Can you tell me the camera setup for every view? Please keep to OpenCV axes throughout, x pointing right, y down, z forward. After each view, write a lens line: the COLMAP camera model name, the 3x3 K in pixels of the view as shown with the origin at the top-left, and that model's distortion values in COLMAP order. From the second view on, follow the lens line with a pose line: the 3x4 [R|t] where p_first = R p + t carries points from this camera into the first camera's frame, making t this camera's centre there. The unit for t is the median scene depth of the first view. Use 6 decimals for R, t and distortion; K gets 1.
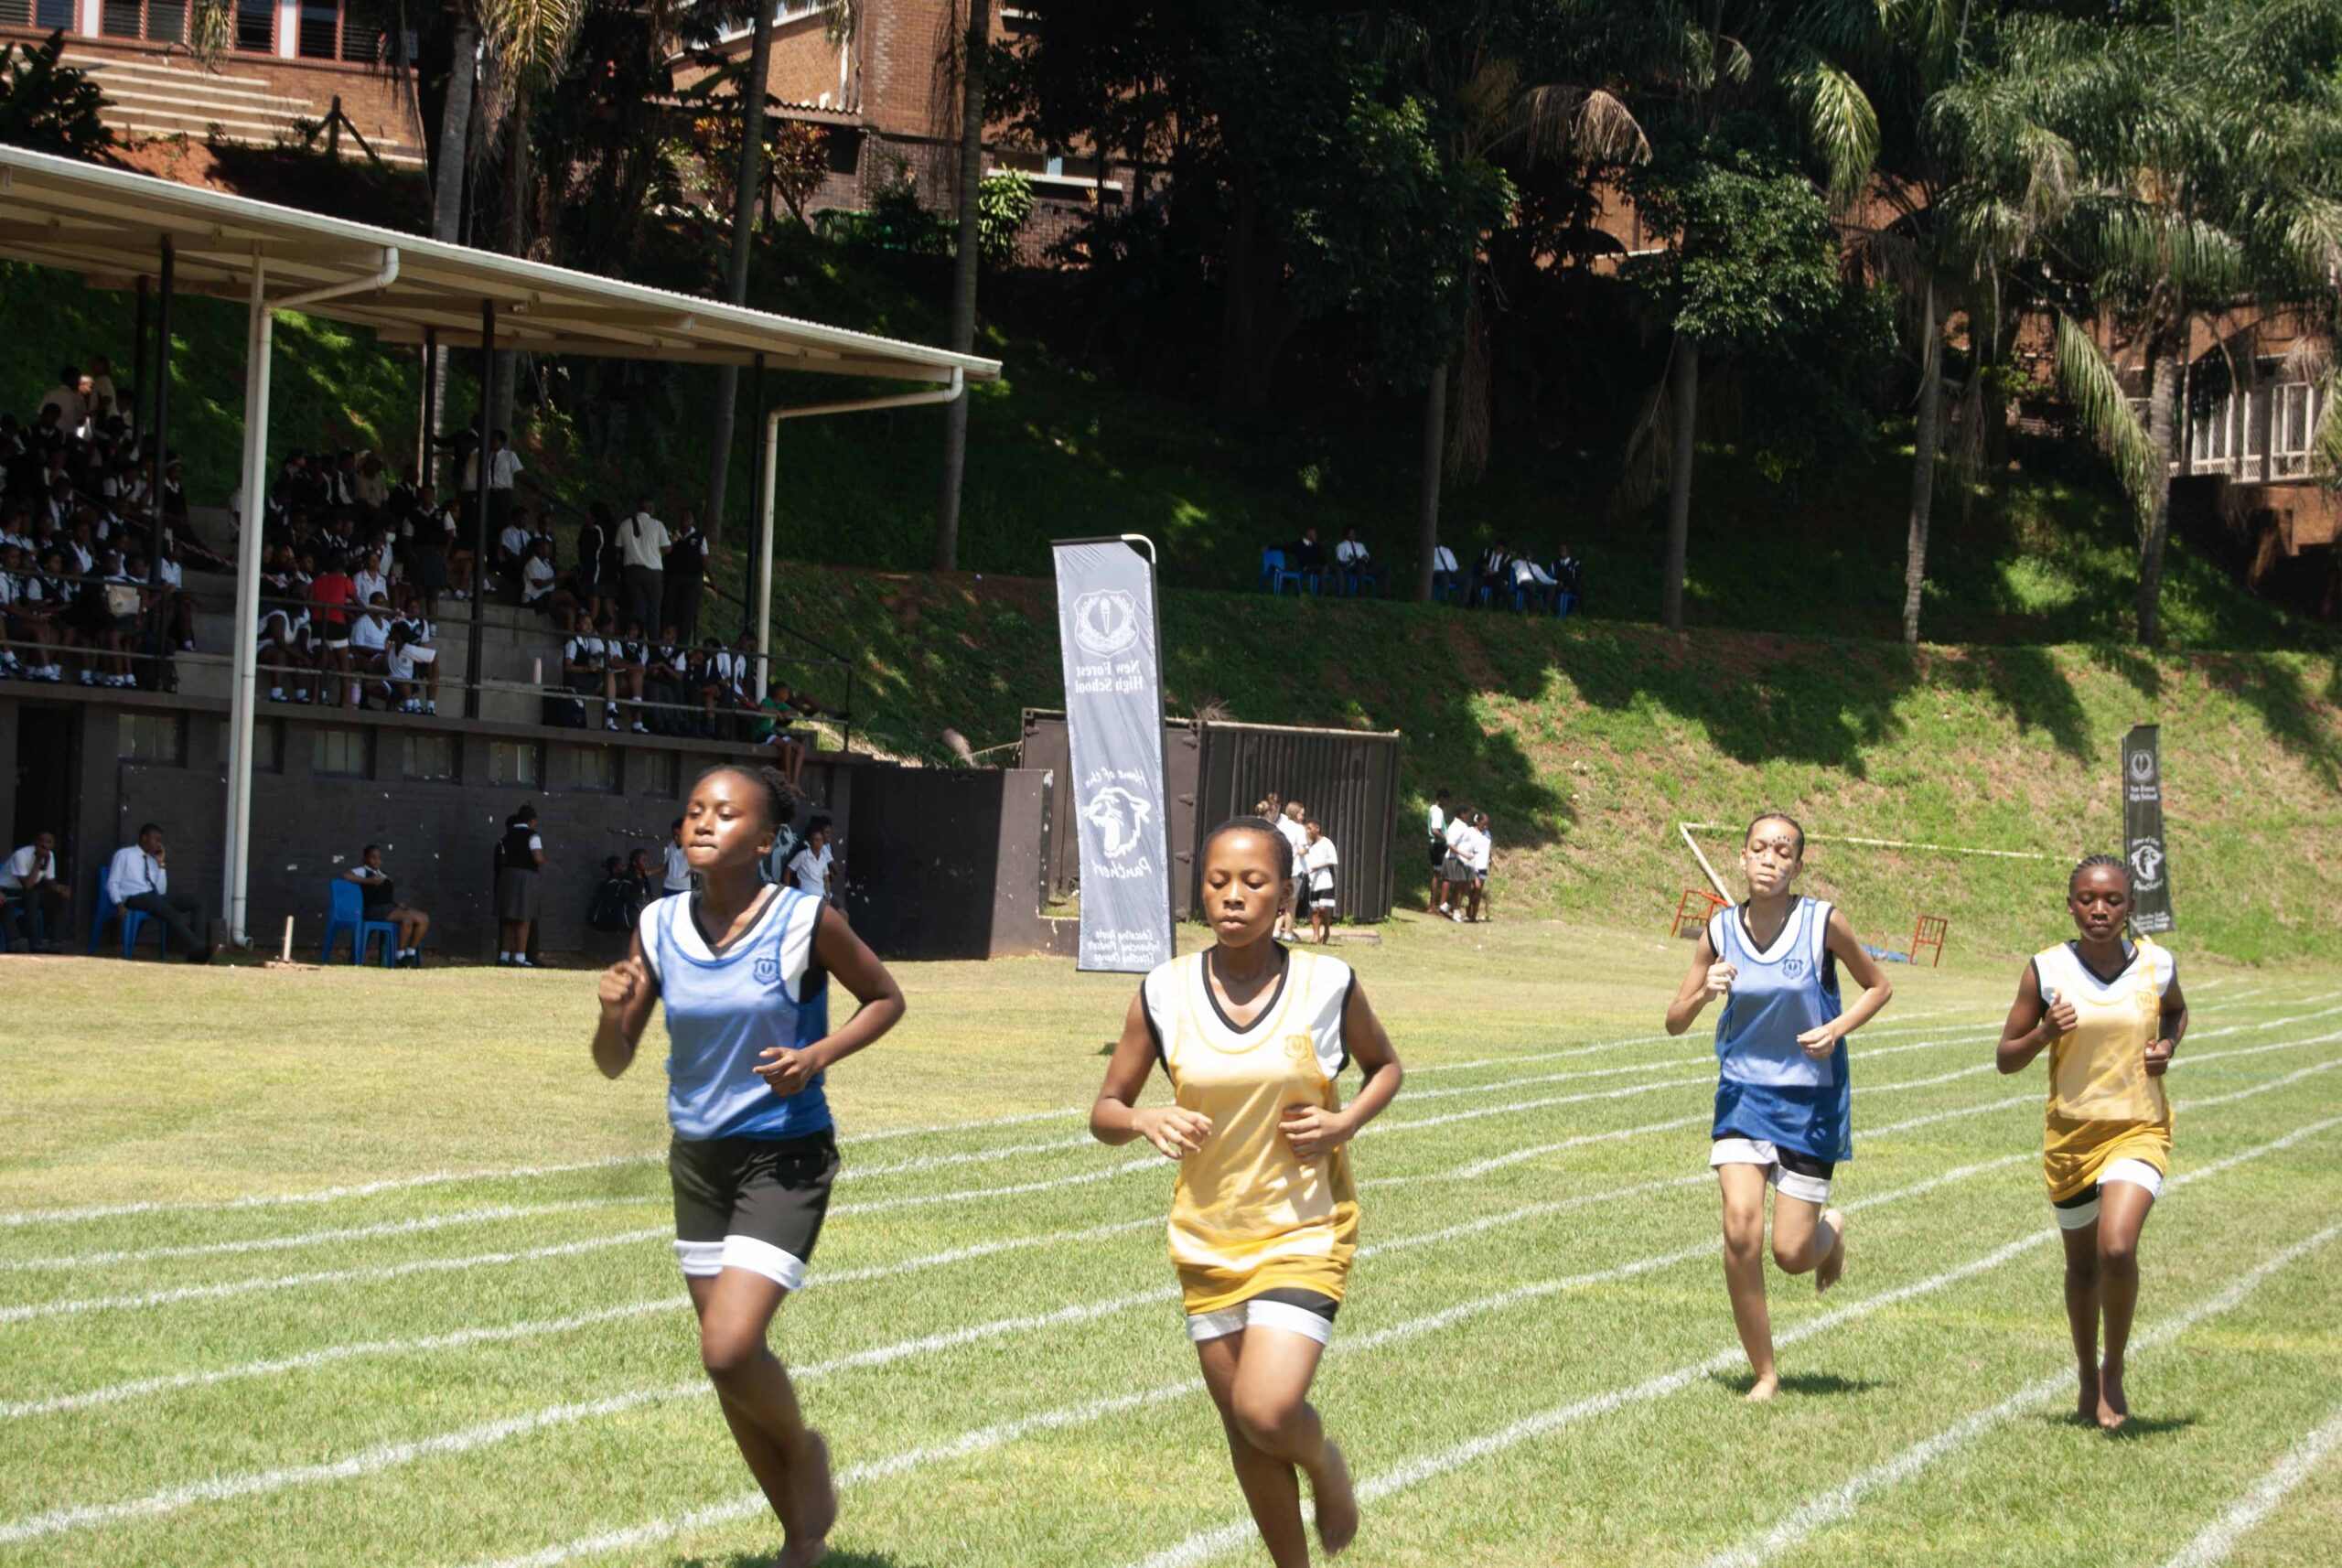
lens RADIAL K [[5409.7, 0, 1167.1], [0, 5409.7, 829.3], [0, 0, 1]] dist [-0.008689, -0.067023]
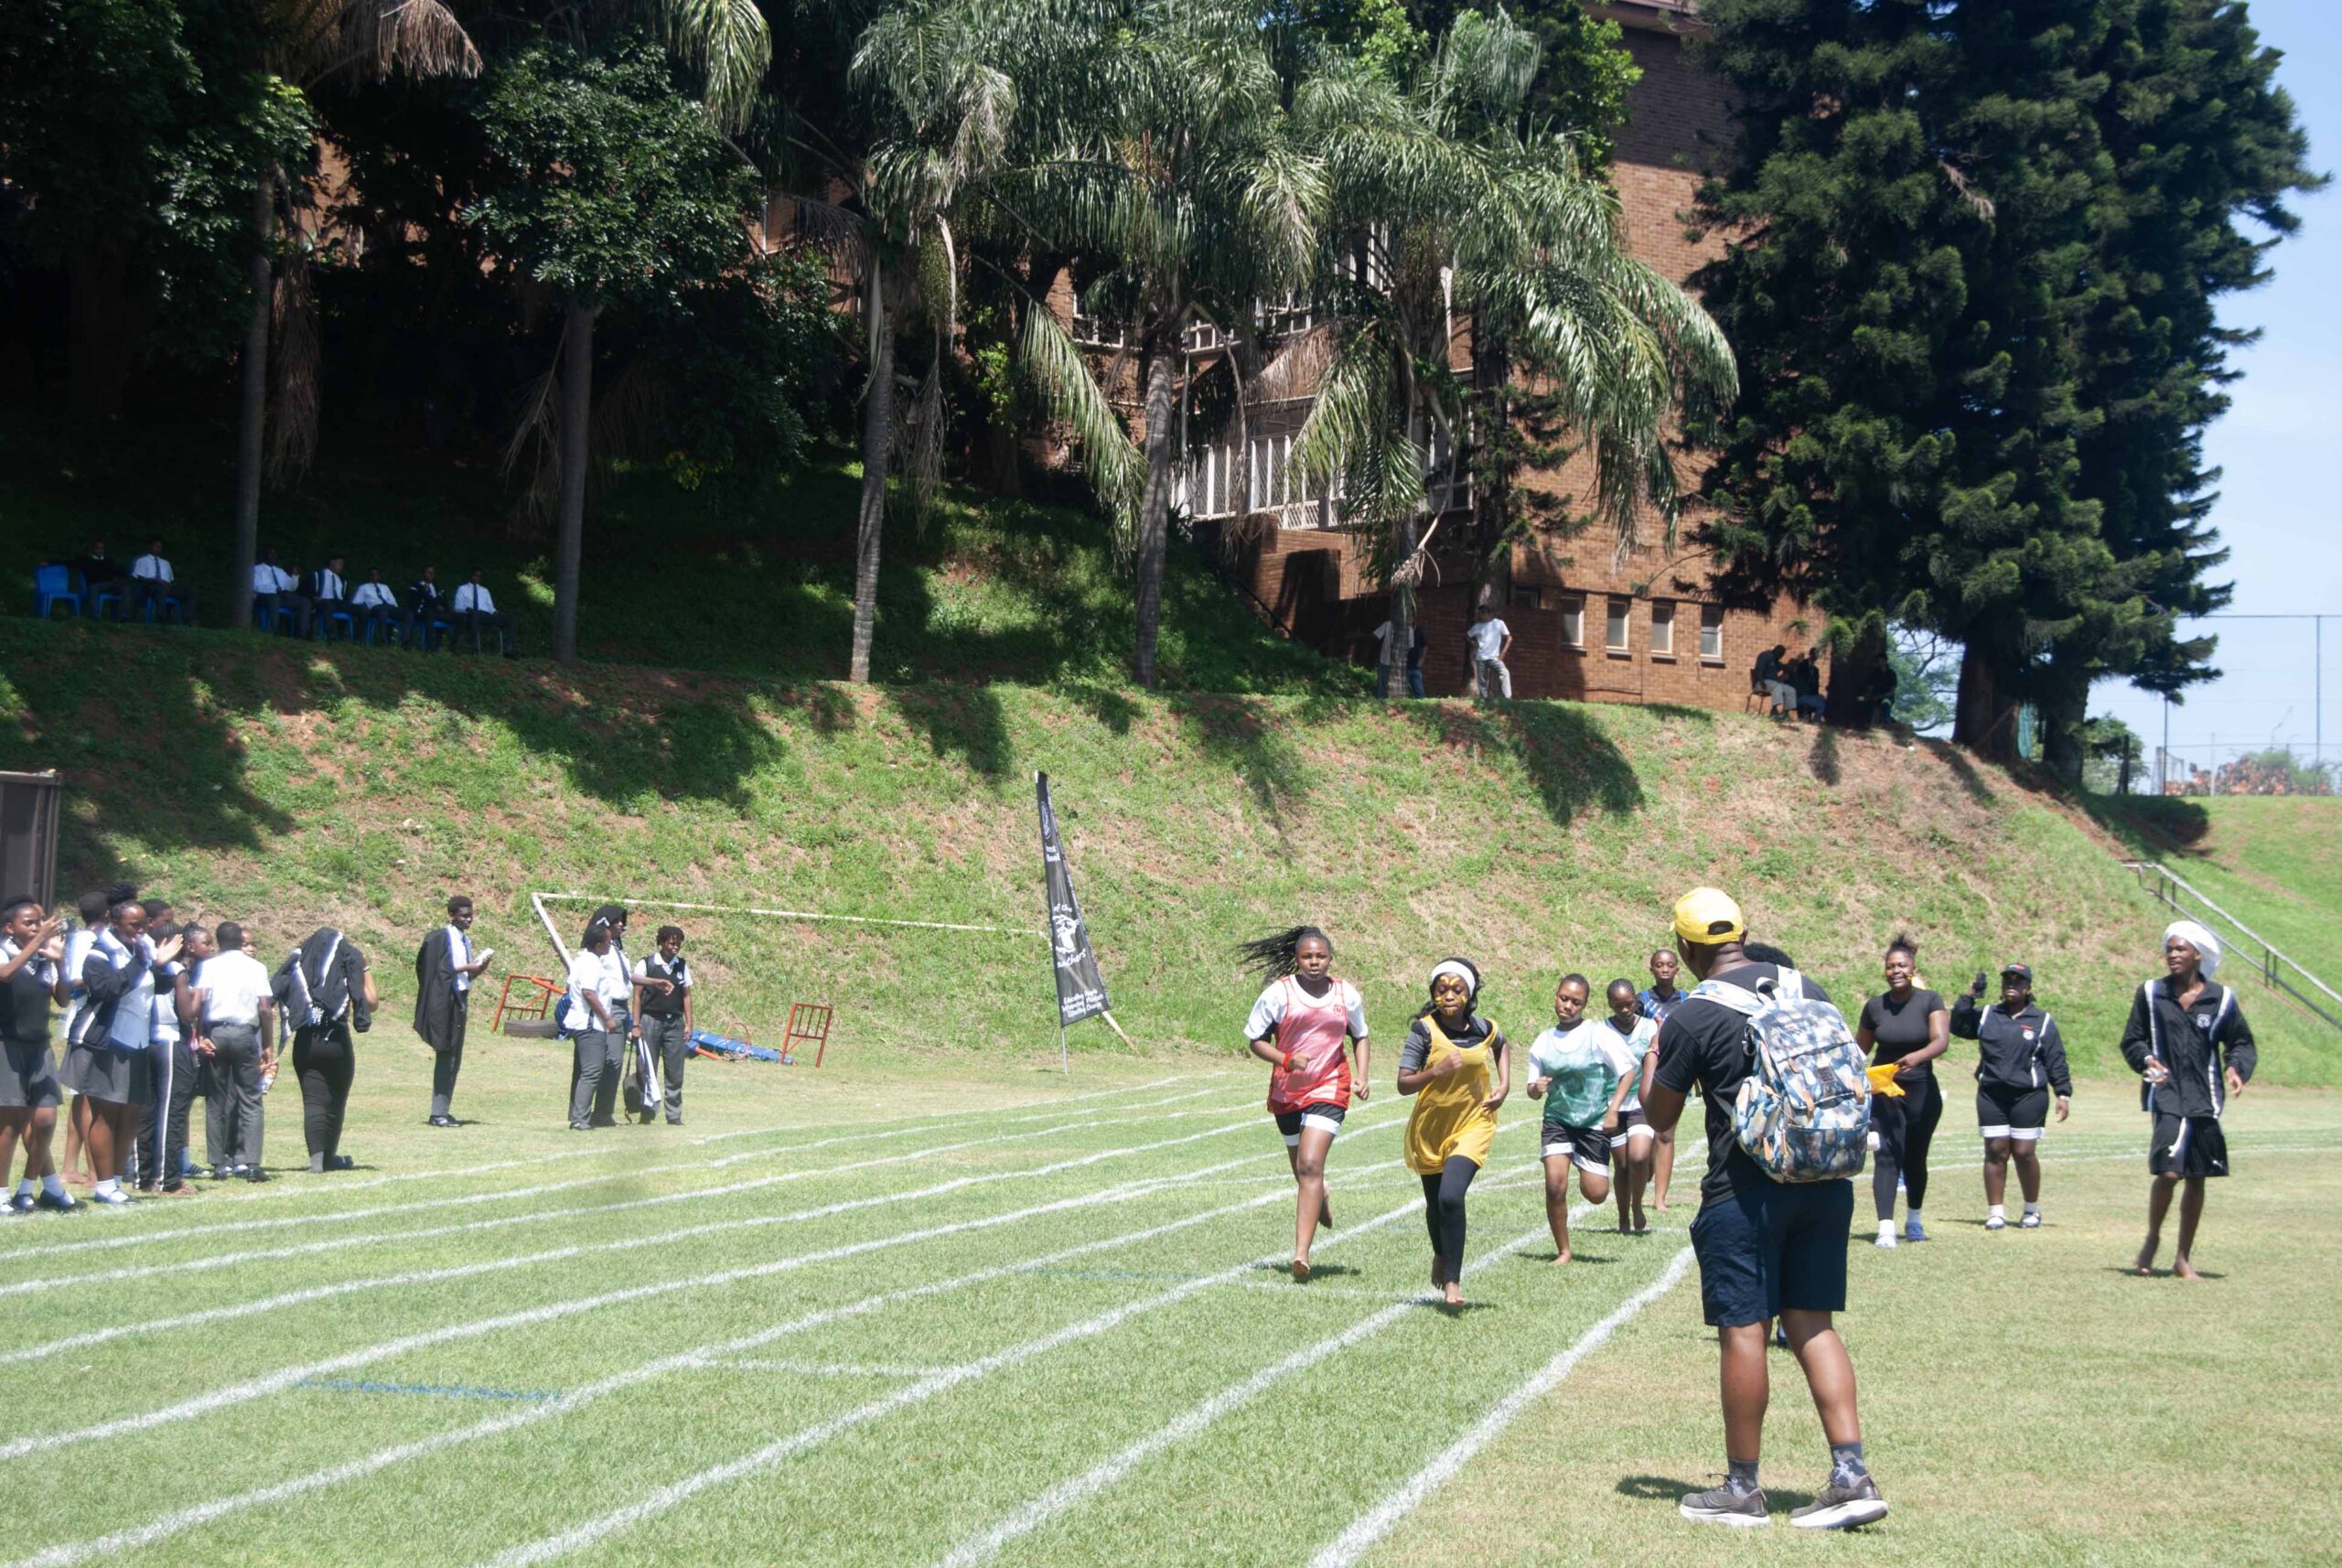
lens RADIAL K [[4473.7, 0, 1179.4], [0, 4473.7, 791.5], [0, 0, 1]] dist [-0.002668, -0.121258]
pose [[0.991641, -0.008369, 0.128757, 0.103290], [0.012212, 0.999502, -0.029087, 0.004373], [-0.128449, 0.030417, 0.991250, 0.313250]]
